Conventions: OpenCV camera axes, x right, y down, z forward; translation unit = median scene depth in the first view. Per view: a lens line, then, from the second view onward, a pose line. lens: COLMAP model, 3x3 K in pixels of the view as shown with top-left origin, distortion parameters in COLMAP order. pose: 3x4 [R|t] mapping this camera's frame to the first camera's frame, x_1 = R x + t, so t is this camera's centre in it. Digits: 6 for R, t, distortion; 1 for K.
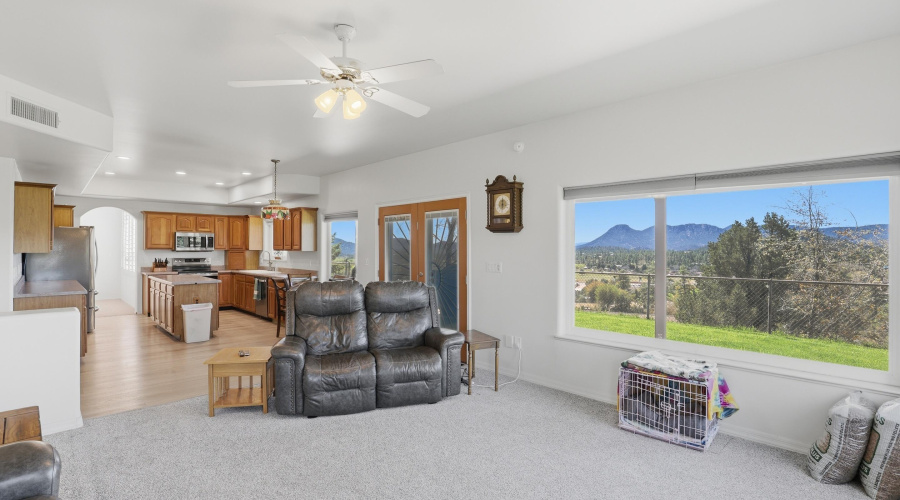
lens RADIAL K [[426.6, 0, 456.8], [0, 426.6, 249.2], [0, 0, 1]] dist [-0.027224, 0.004352]
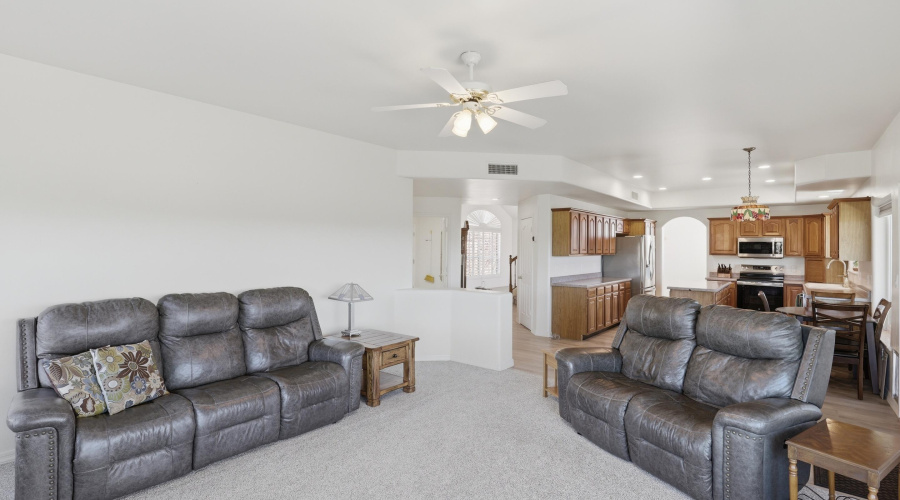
lens RADIAL K [[426.6, 0, 444.2], [0, 426.6, 247.2], [0, 0, 1]] dist [-0.027224, 0.004352]
pose [[0.093531, -0.002453, -0.995613, 0.251050], [-0.013488, 0.999902, -0.003730, -0.006131], [0.995525, 0.013778, 0.093489, 0.259791]]
